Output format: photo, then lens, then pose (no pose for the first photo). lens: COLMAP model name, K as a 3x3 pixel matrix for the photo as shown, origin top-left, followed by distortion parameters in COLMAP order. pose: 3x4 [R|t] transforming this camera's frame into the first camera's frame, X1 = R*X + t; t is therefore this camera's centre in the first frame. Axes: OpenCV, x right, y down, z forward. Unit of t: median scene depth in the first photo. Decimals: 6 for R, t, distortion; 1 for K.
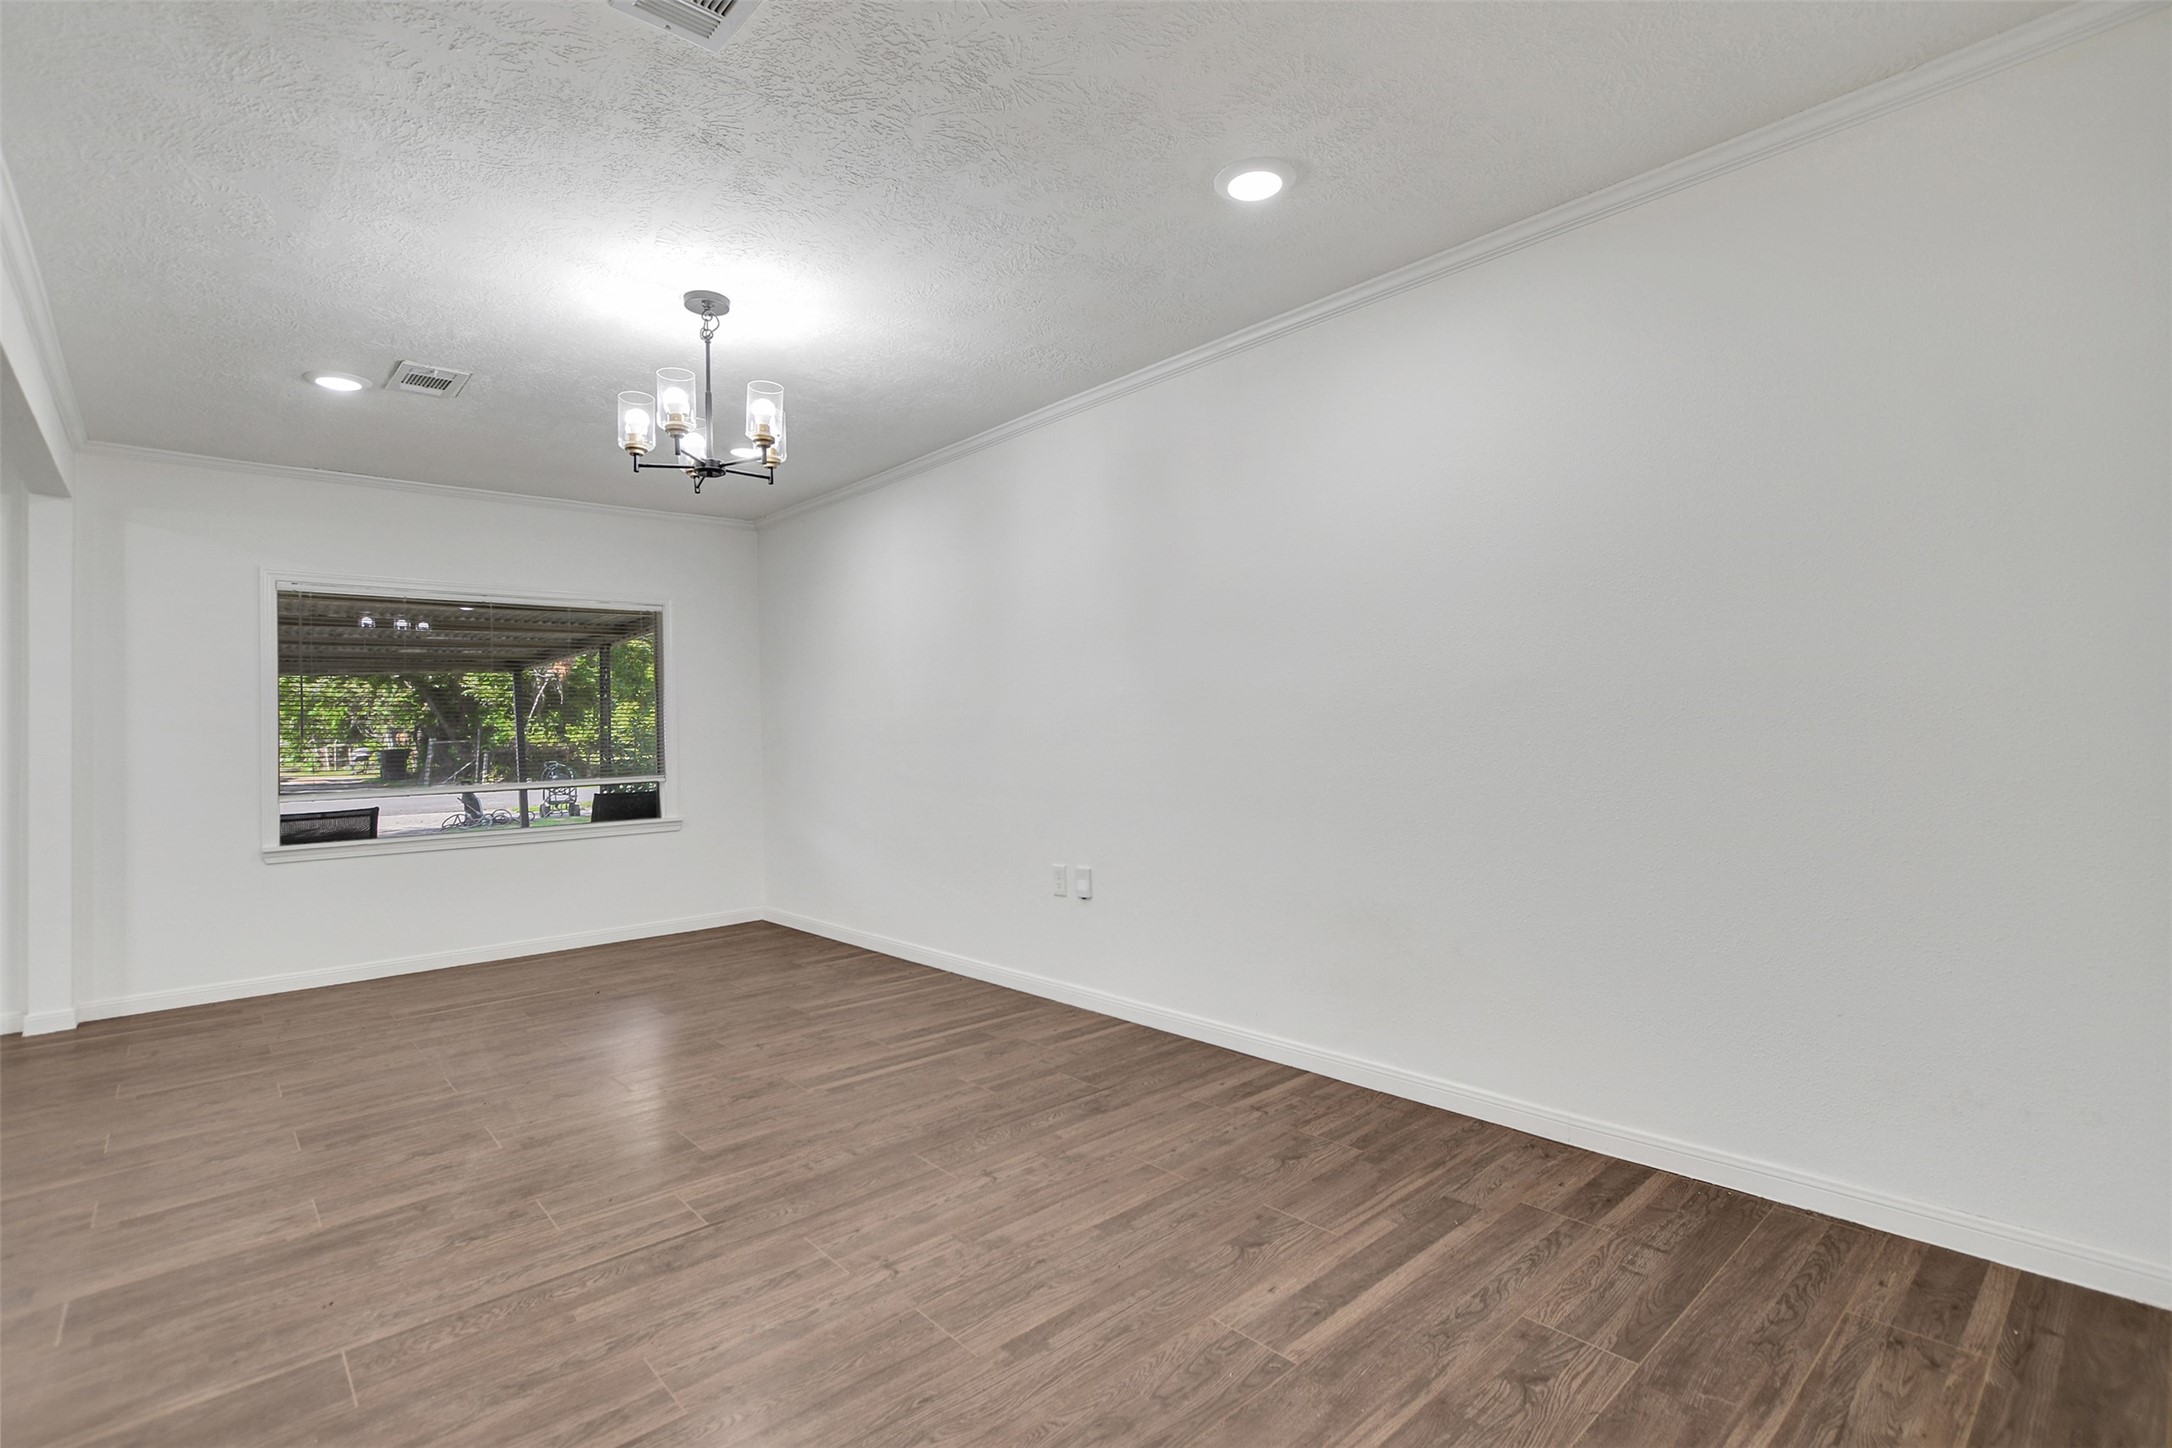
lens RADIAL K [[1018.9, 0, 1091.8], [0, 1018.9, 713.2], [0, 0, 1]] dist [-0.015316, 0.006431]
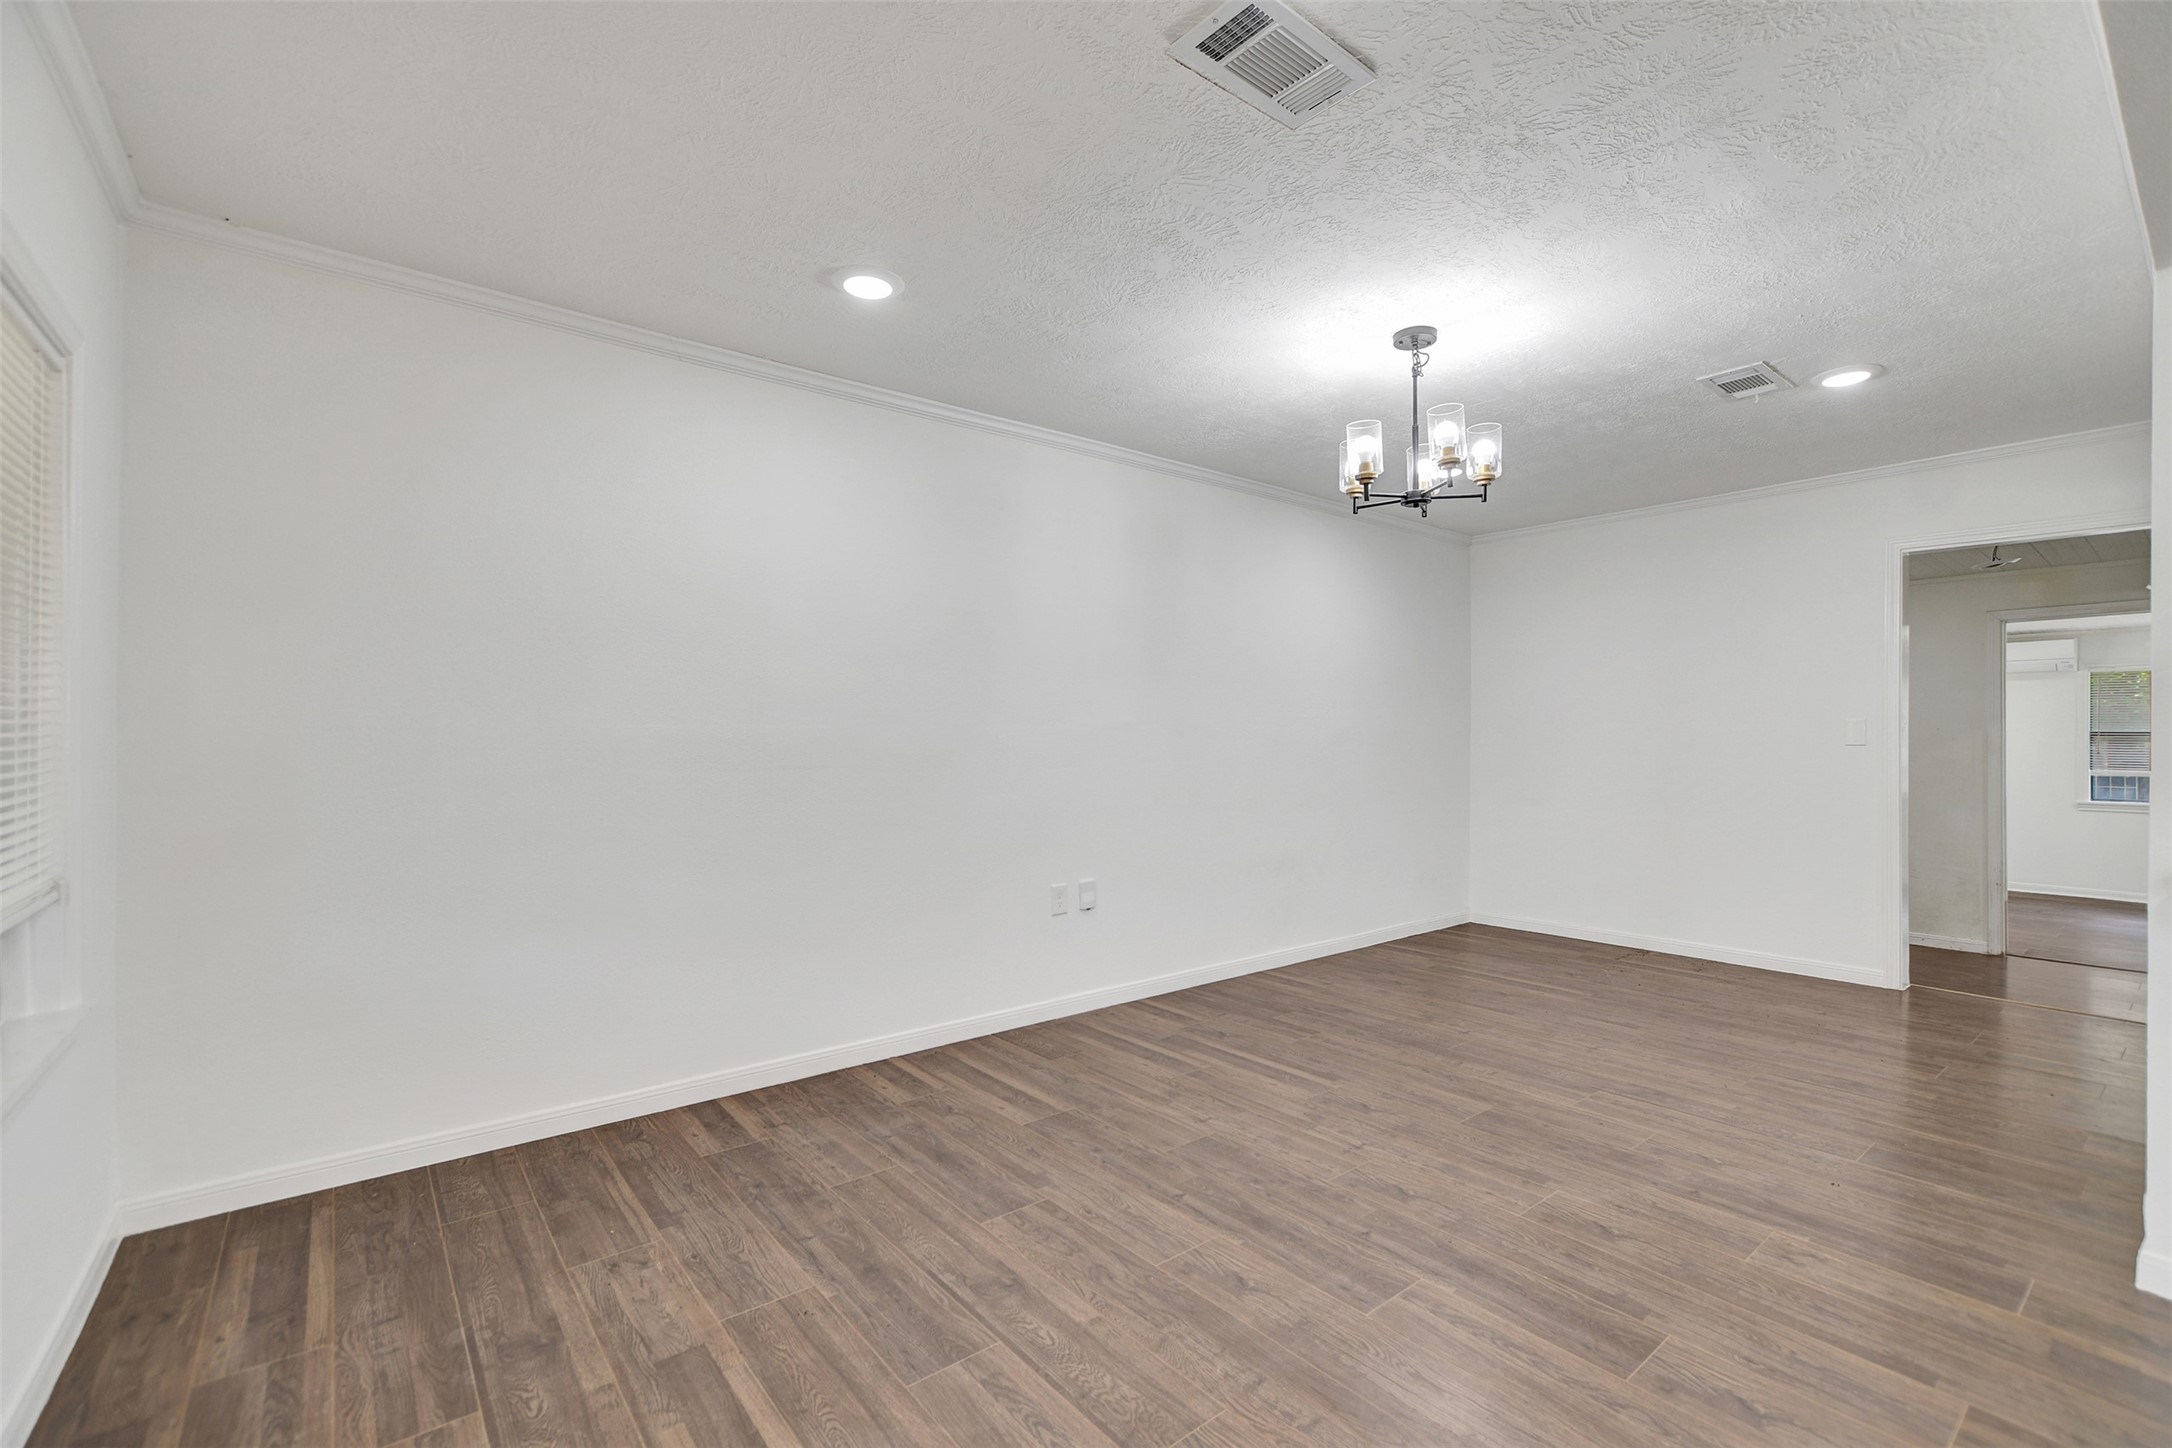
lens RADIAL K [[941.0, 0, 1084.6], [0, 941.0, 757.0], [0, 0, 1]] dist [-0.017394, 0.005213]
pose [[0.064325, 0.004871, 0.997917, -1.359518], [-0.016915, 0.999850, -0.003790, 0.032558], [-0.997786, -0.016636, 0.064398, 1.275786]]
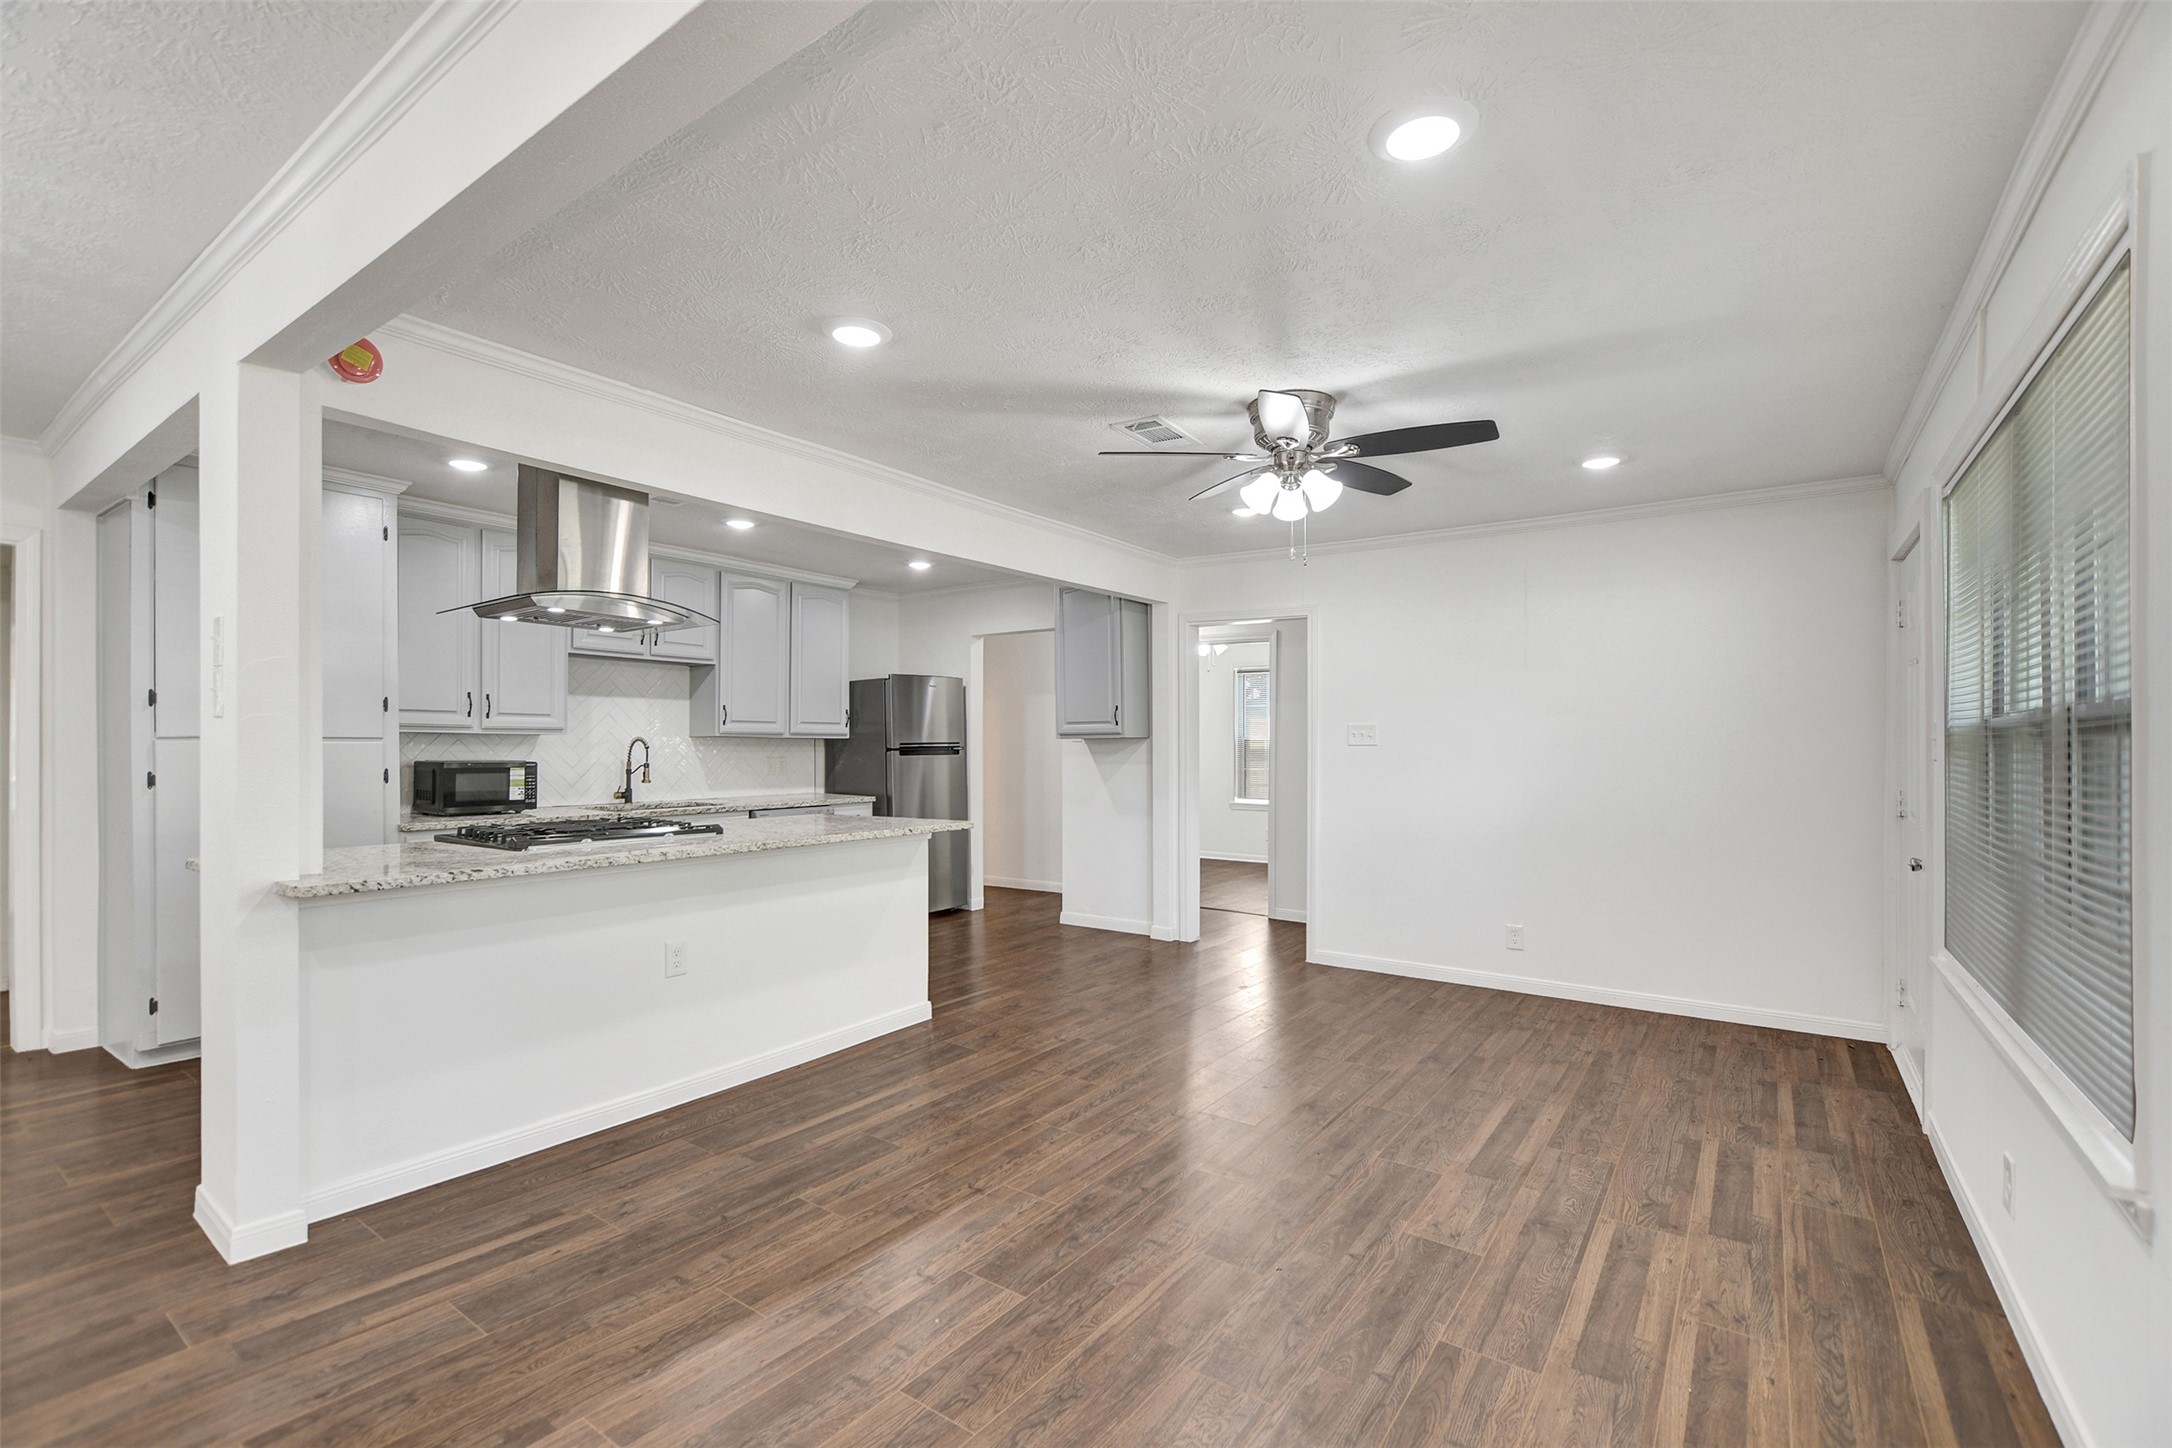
lens RADIAL K [[955.7, 0, 1080.9], [0, 955.7, 740.0], [0, 0, 1]] dist [-0.011346, 0.001076]
pose [[-0.977121, 0.020911, -0.211654, -1.159203], [0.023085, 0.999703, -0.007804, -0.000994], [0.211428, -0.012512, -0.977313, 1.447499]]
